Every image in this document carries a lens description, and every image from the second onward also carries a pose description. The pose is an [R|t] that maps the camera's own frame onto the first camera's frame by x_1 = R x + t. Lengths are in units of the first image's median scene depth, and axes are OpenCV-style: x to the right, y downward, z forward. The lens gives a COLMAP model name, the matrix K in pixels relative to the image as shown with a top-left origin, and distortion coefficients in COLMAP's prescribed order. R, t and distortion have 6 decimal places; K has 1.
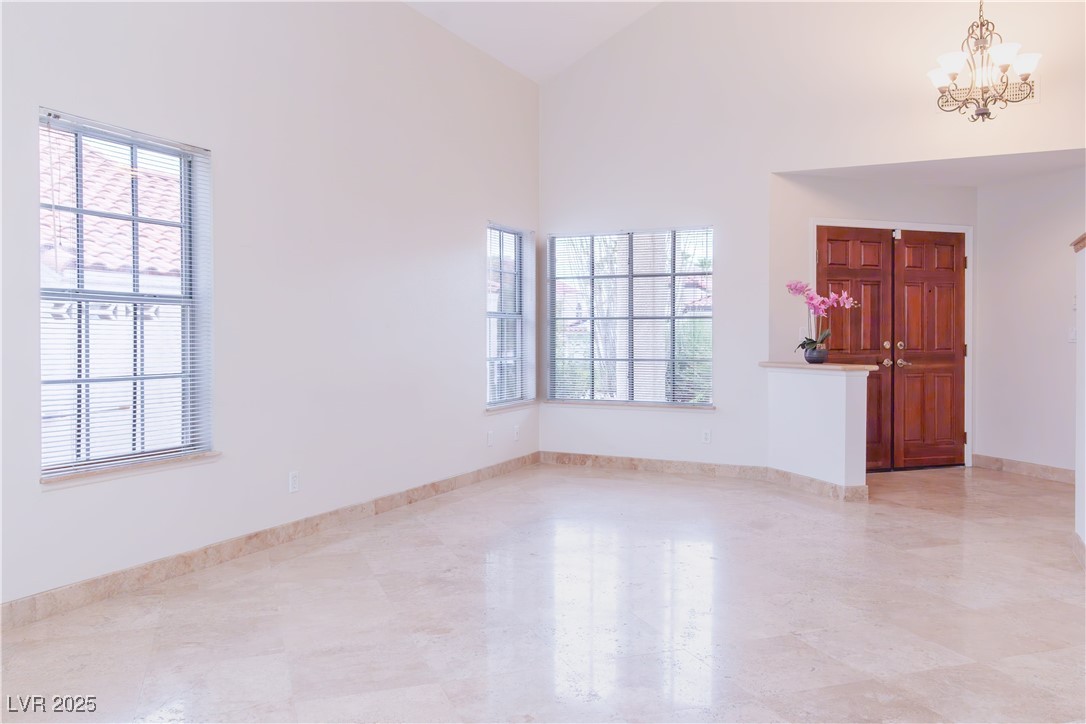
lens RADIAL K [[904.4, 0, 545.7], [0, 904.4, 344.5], [0, 0, 1]] dist [-0.007957, -0.006069]
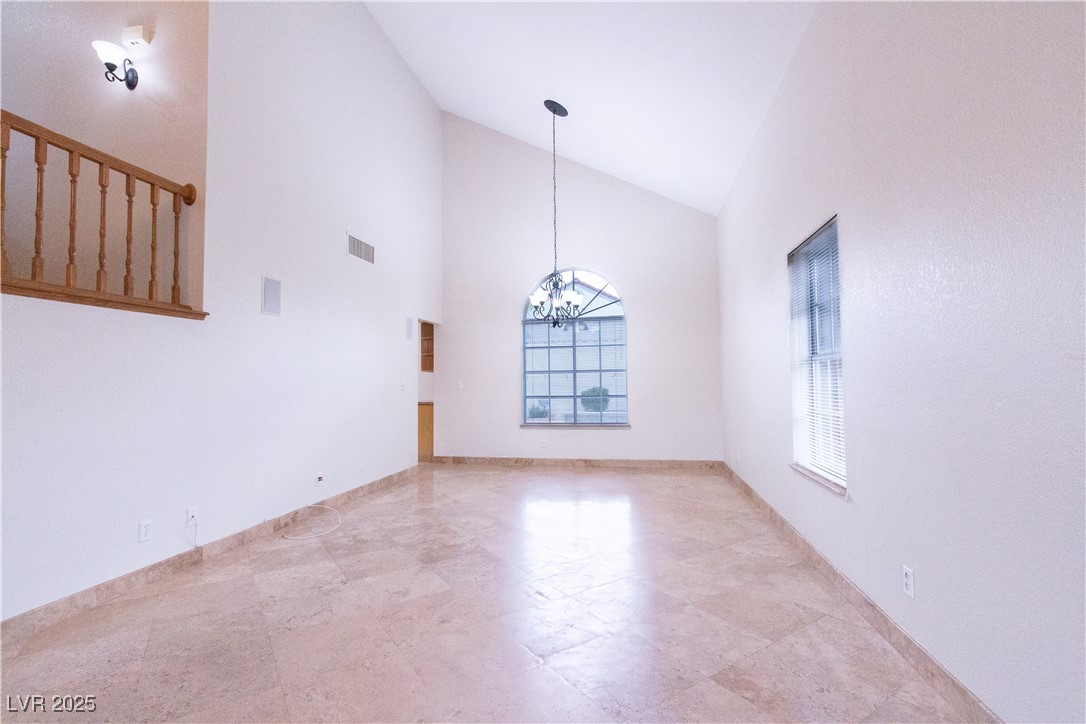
lens RADIAL K [[493.9, 0, 538.8], [0, 493.9, 363.7], [0, 0, 1]] dist [0.011981, -0.000212]
pose [[-0.971143, 0.004030, -0.238462, 0.088256], [0.011084, 0.999540, -0.028246, -0.013774], [0.238238, -0.030074, -0.970741, 1.081630]]
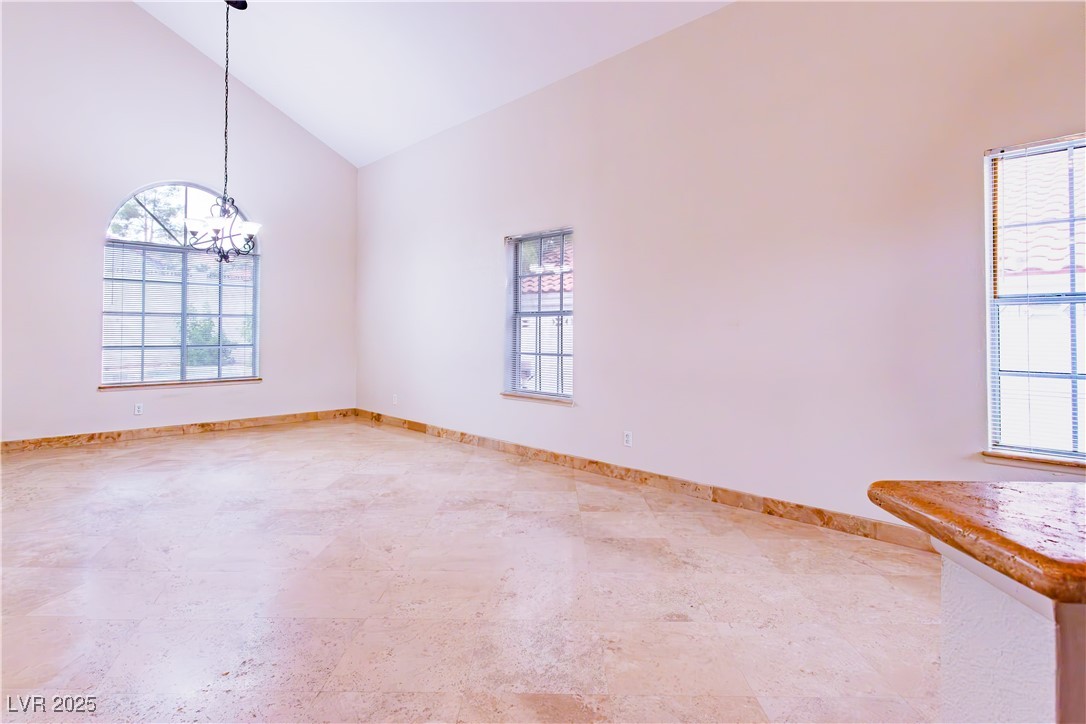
lens RADIAL K [[569.7, 0, 535.8], [0, 569.7, 317.6], [0, 0, 1]] dist [0.004763, -0.000342]
pose [[-0.365558, -0.024534, -0.930465, 0.481190], [-0.016122, 0.999669, -0.020025, -0.011158], [0.930649, 0.007681, -0.365833, 0.967921]]
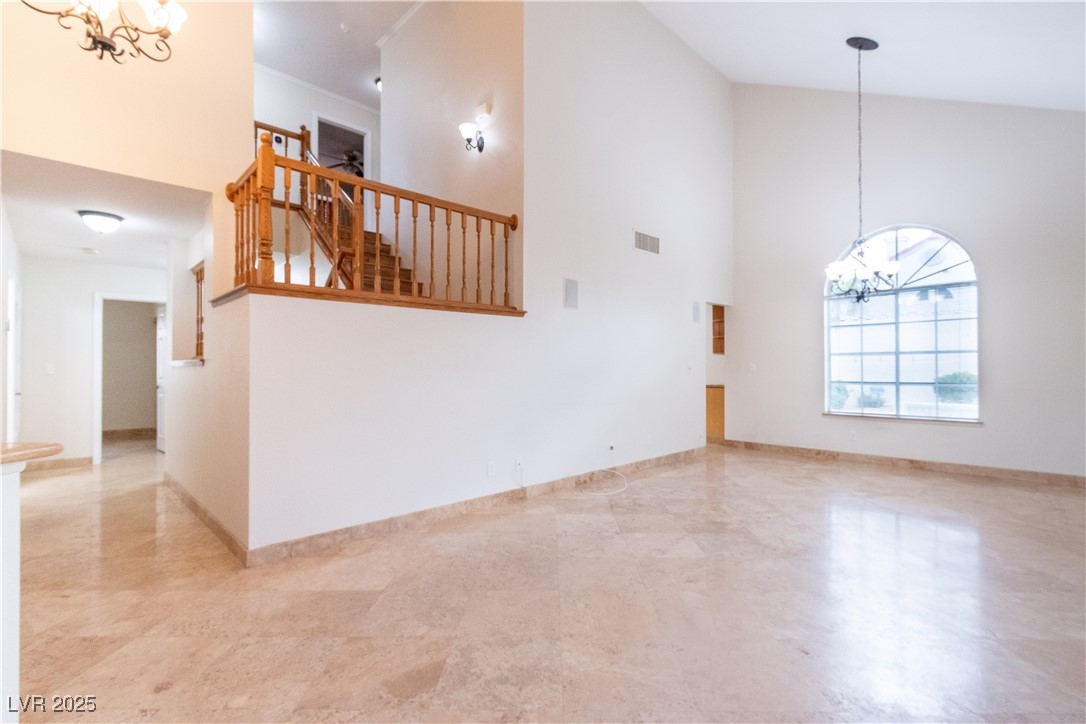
lens RADIAL K [[493.9, 0, 538.8], [0, 493.9, 363.7], [0, 0, 1]] dist [0.011981, -0.000212]
pose [[-0.934133, 0.008122, 0.356832, 0.036092], [0.009165, 0.999957, 0.001231, -0.014334], [-0.356807, 0.004420, -0.934168, 1.129513]]
